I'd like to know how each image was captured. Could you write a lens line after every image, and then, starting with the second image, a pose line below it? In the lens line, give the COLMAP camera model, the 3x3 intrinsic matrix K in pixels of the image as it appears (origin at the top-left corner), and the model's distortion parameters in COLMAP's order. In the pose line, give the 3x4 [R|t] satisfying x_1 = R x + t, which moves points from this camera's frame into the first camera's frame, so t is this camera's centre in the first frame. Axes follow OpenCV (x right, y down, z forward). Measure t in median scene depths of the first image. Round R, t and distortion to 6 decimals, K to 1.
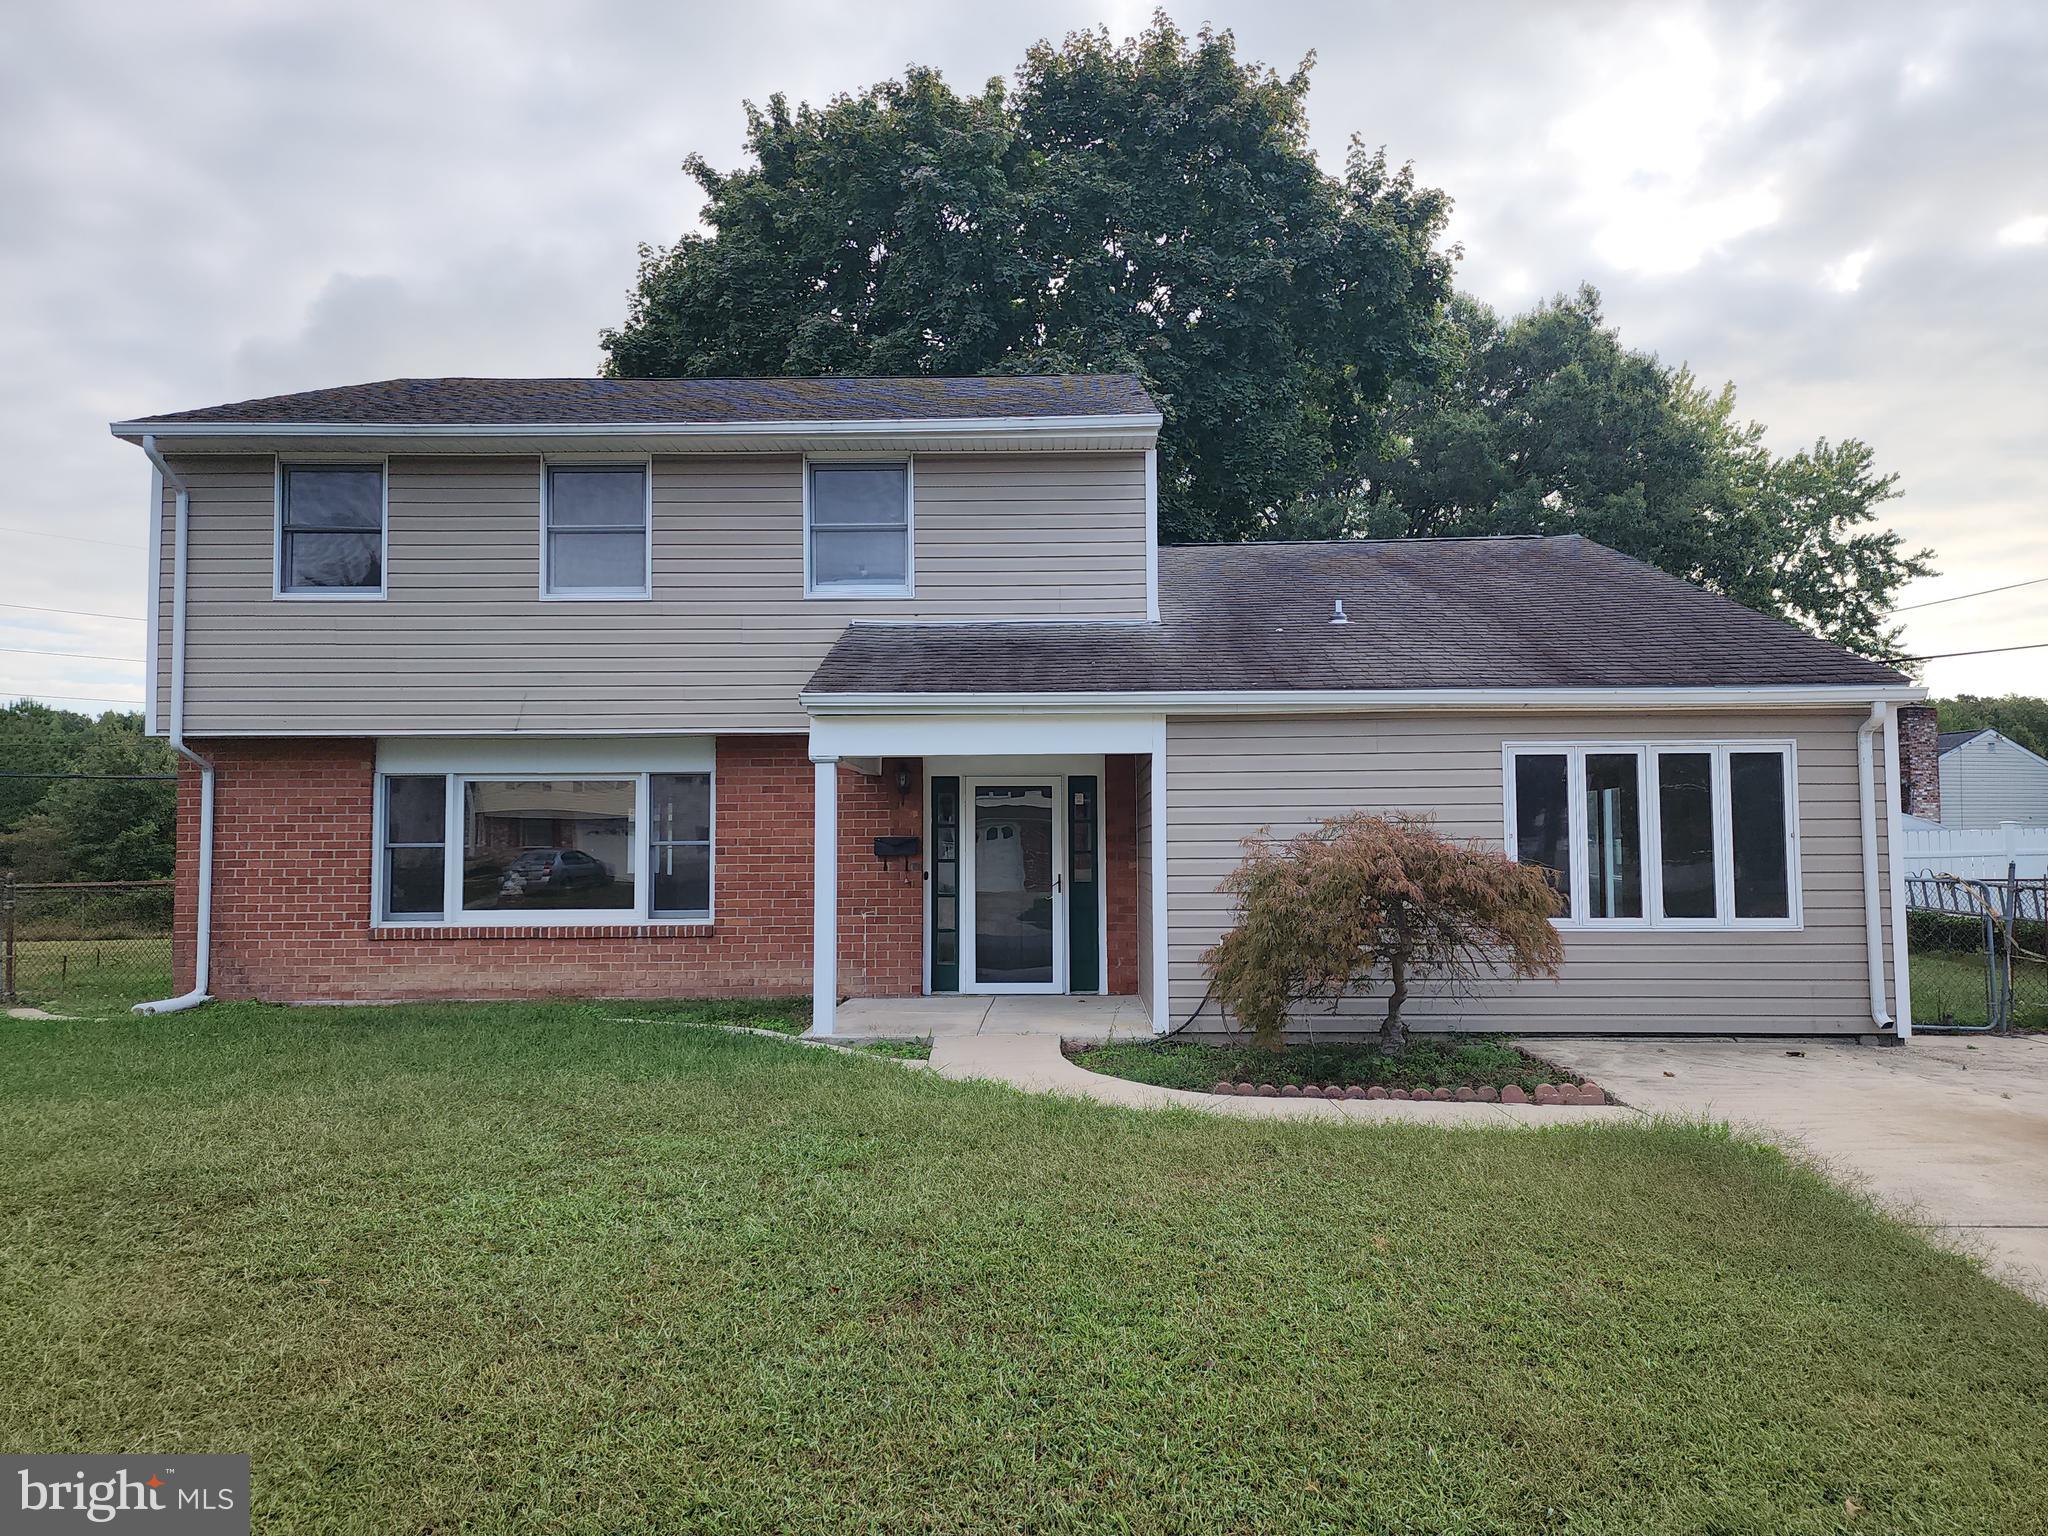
lens RADIAL K [[1373.7, 0, 1024.0], [0, 1373.7, 768.0], [0, 0, 1]] dist [0.046404, -0.000701]
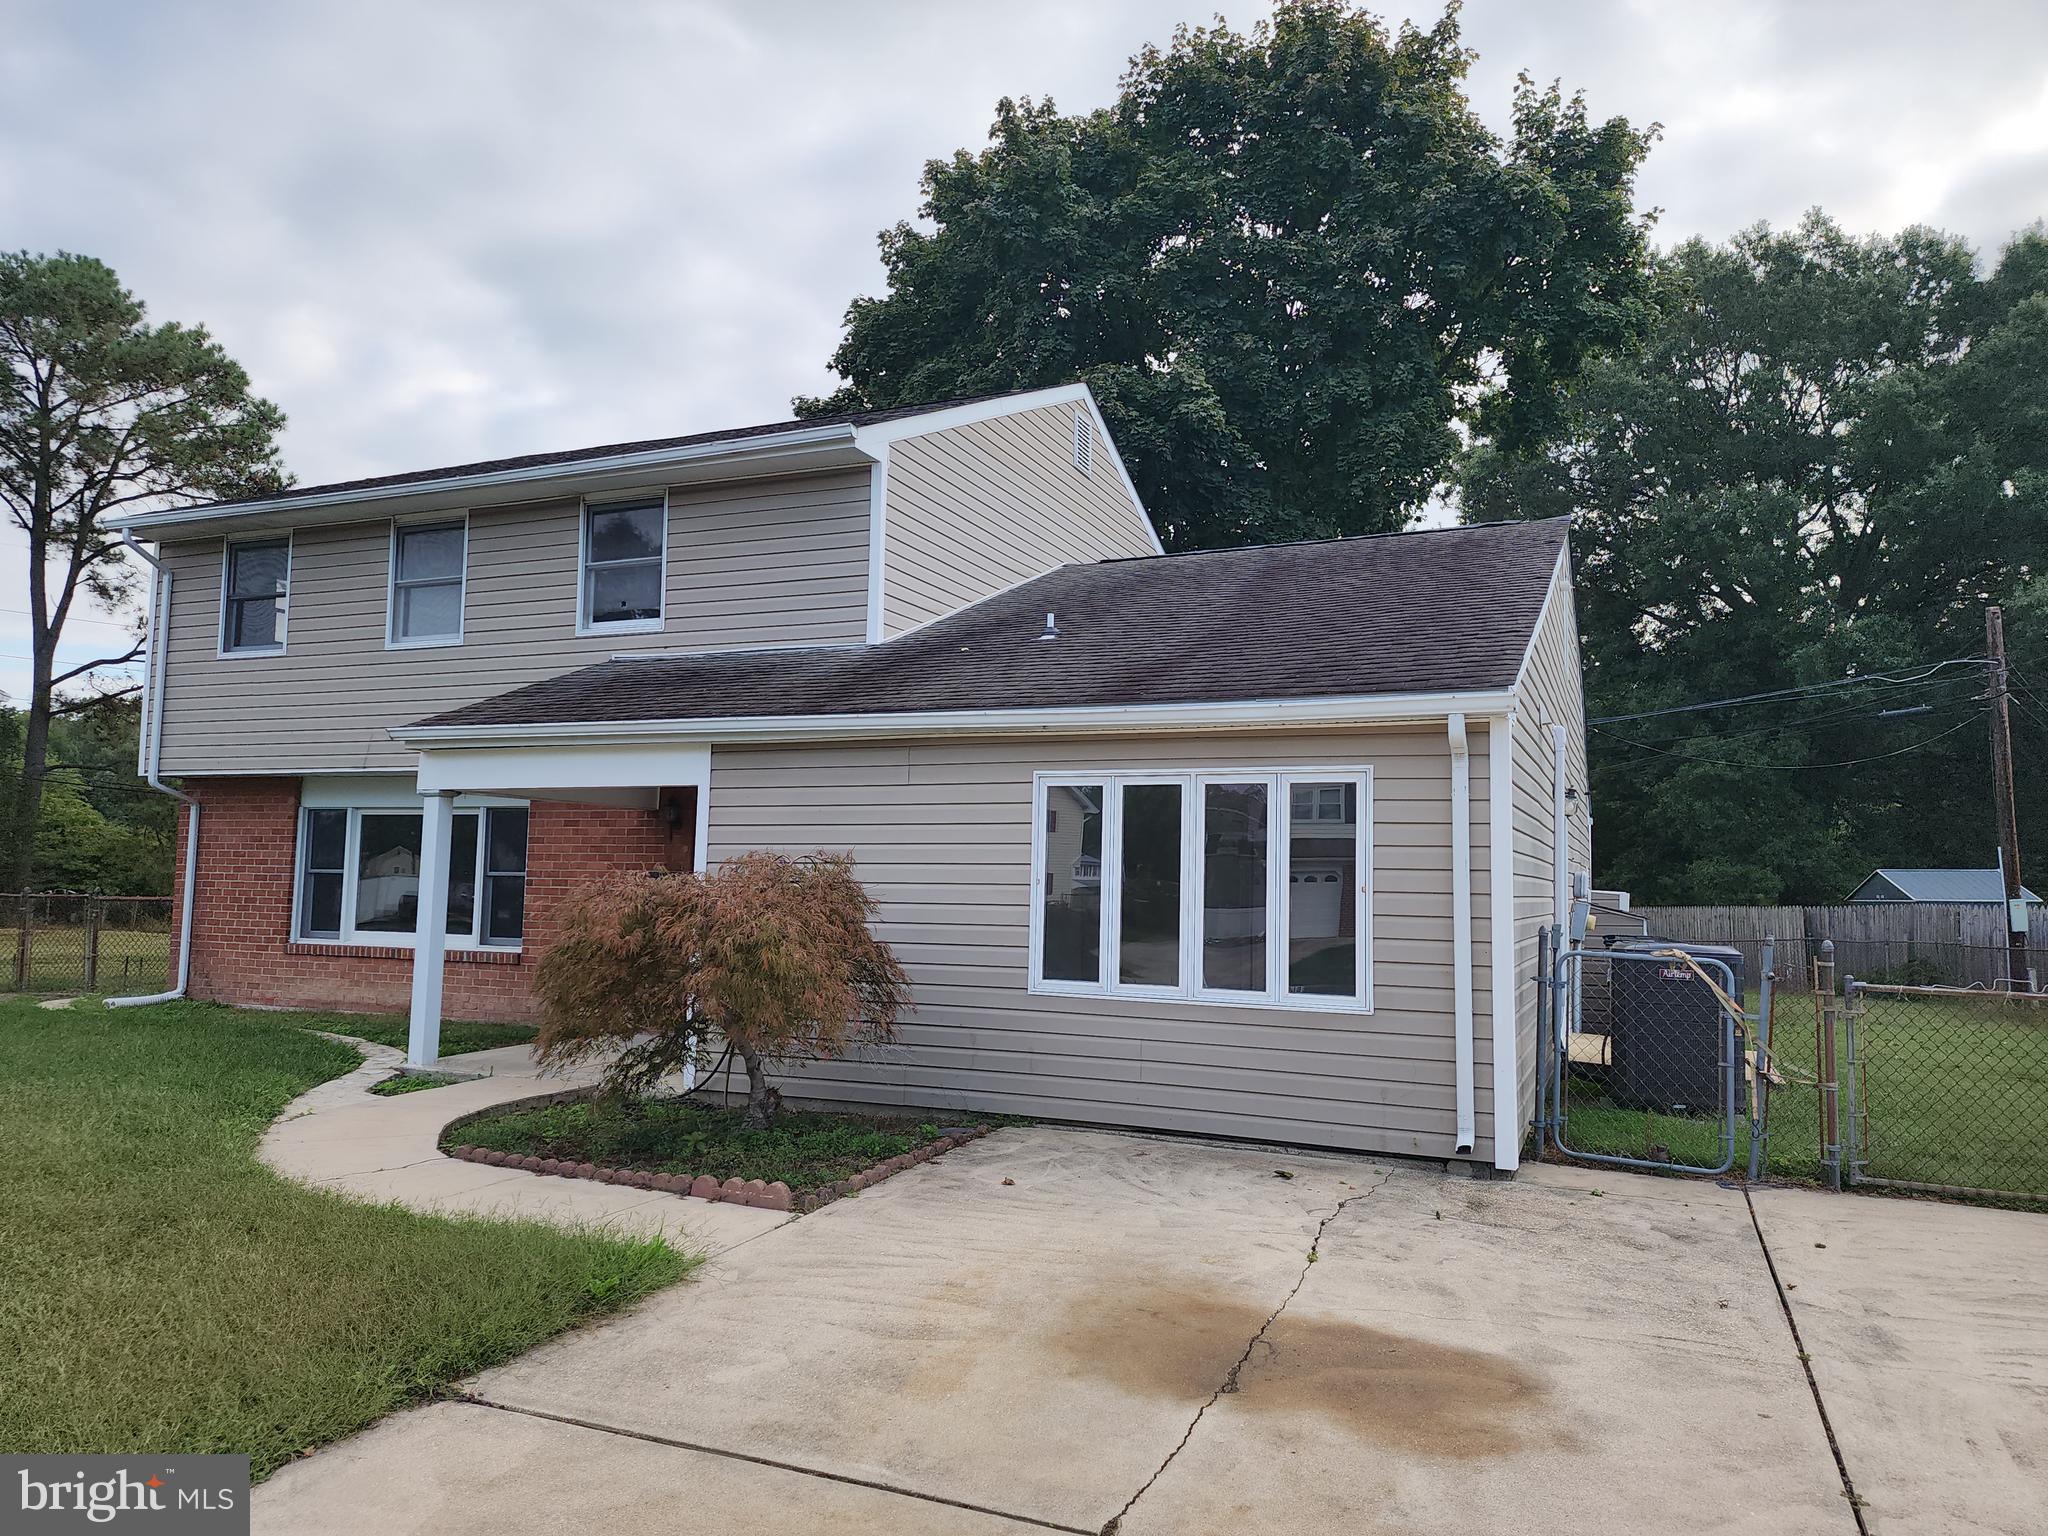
lens RADIAL K [[1377.5, 0, 1024.0], [0, 1377.5, 768.0], [0, 0, 1]] dist [0.039074, -0.000652]
pose [[0.924536, -0.008381, -0.381002, 0.526210], [-0.002512, 0.999602, -0.028085, 0.002256], [0.381086, 0.026922, 0.924148, 0.171776]]
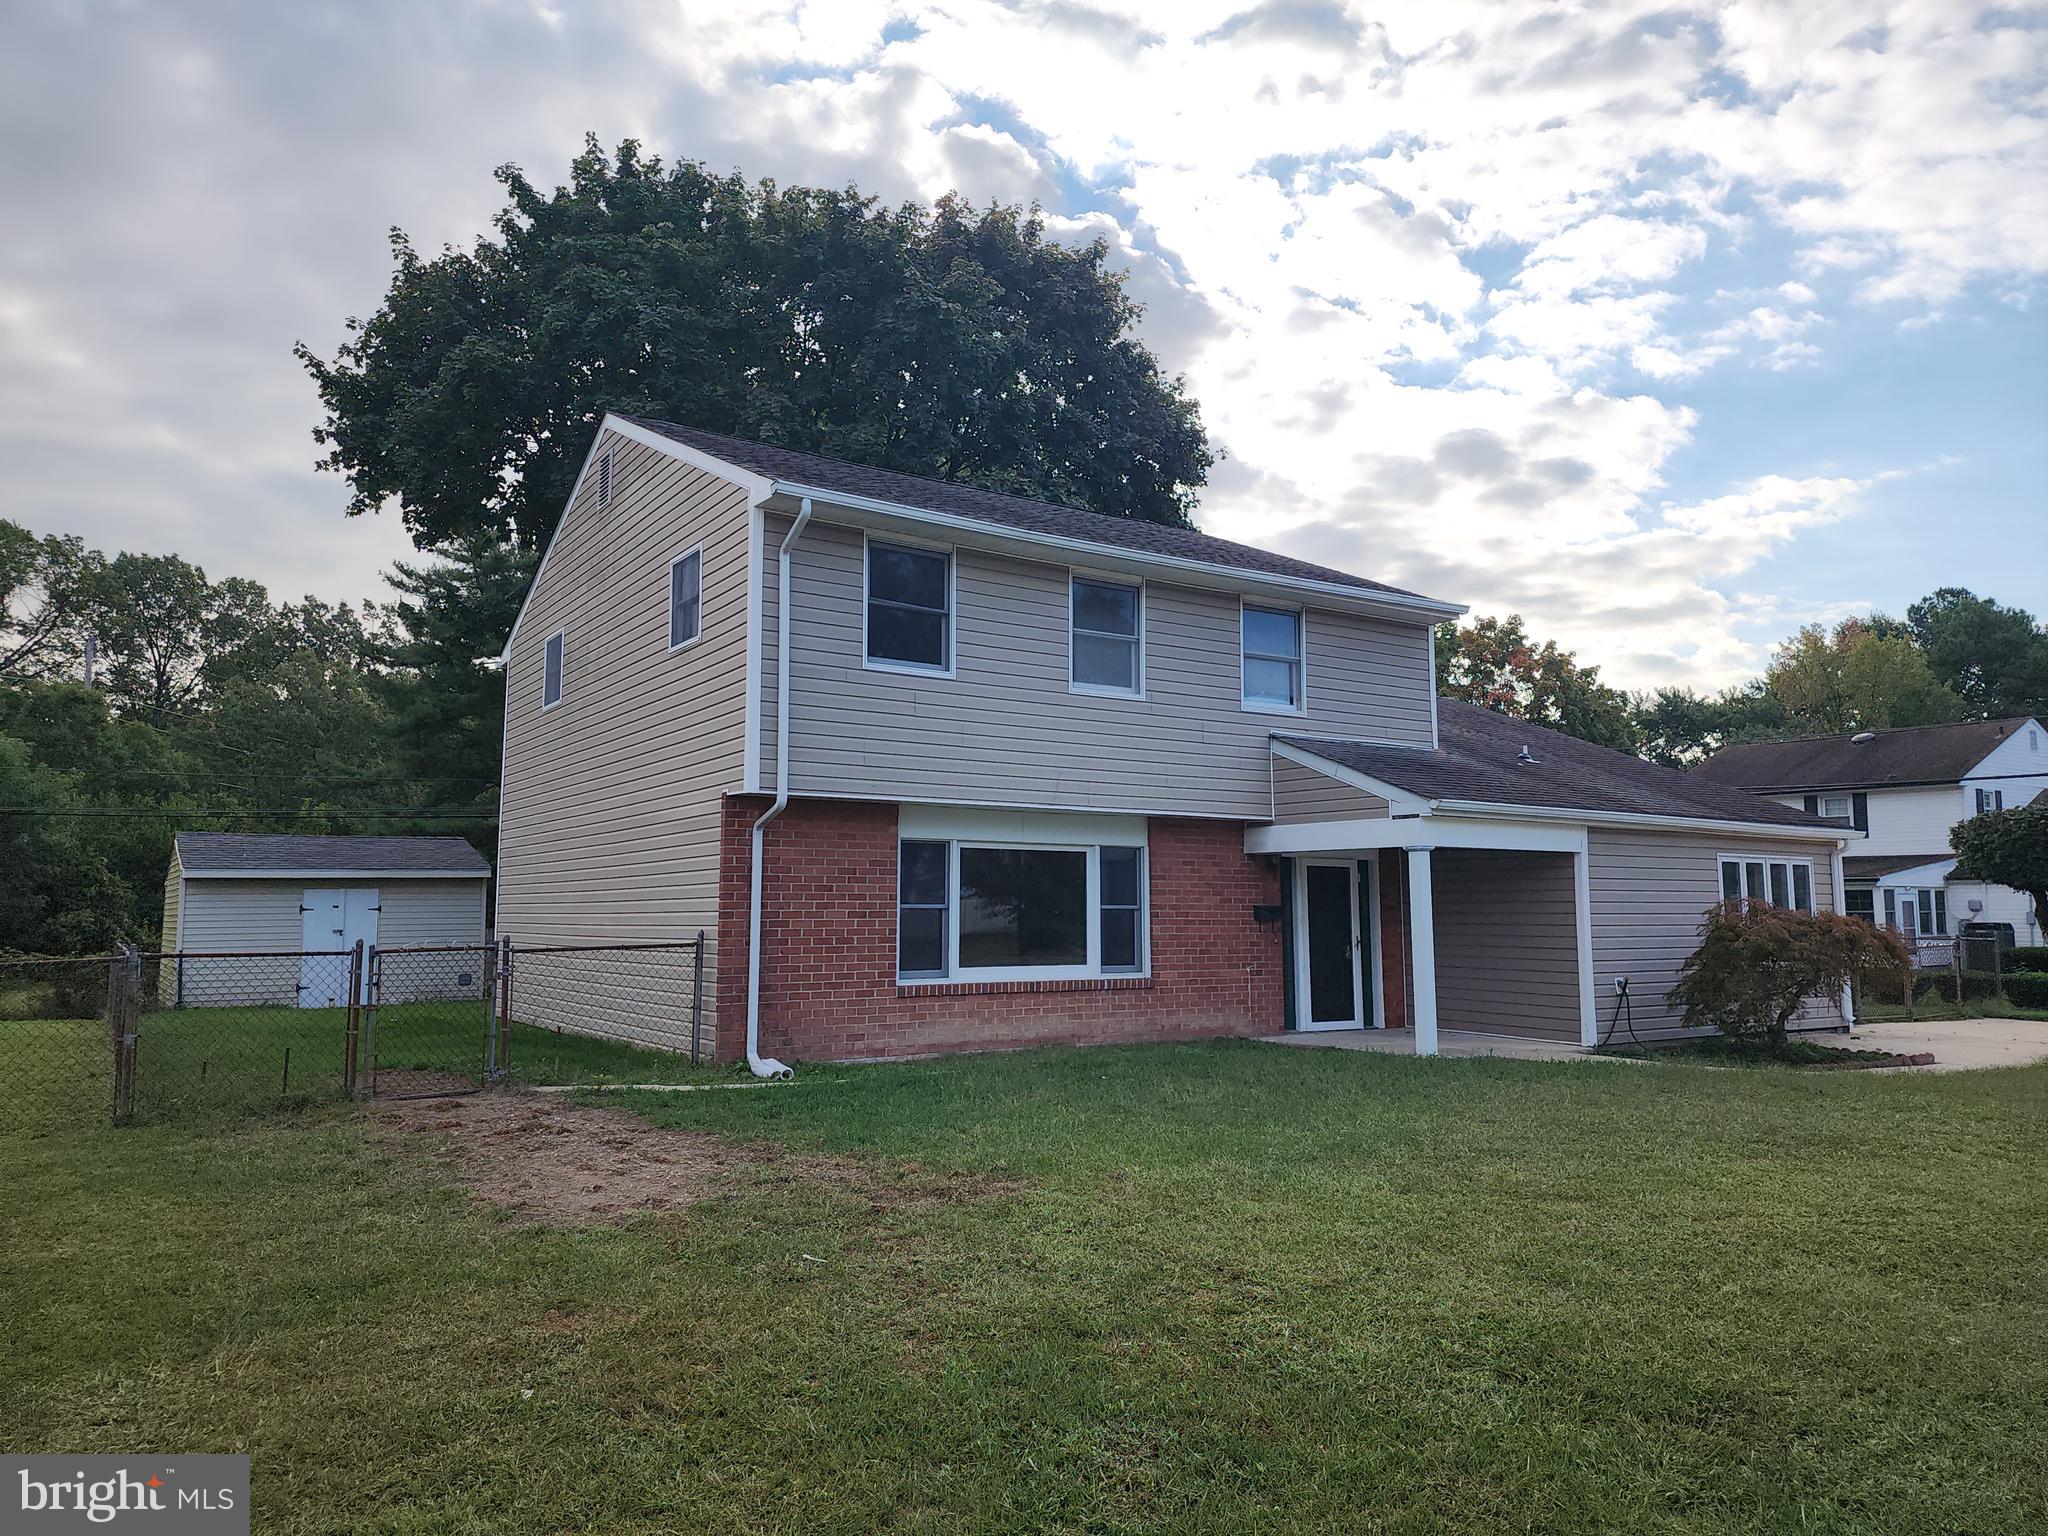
lens RADIAL K [[1346.9, 0, 970.0], [0, 1346.9, 764.4], [0, 0, 1]] dist [0.192558, -0.000640]
pose [[0.833198, 0.066418, 0.548971, -1.001855], [-0.039179, 0.997356, -0.061203, 0.009216], [-0.551585, 0.029486, 0.833597, 0.114403]]
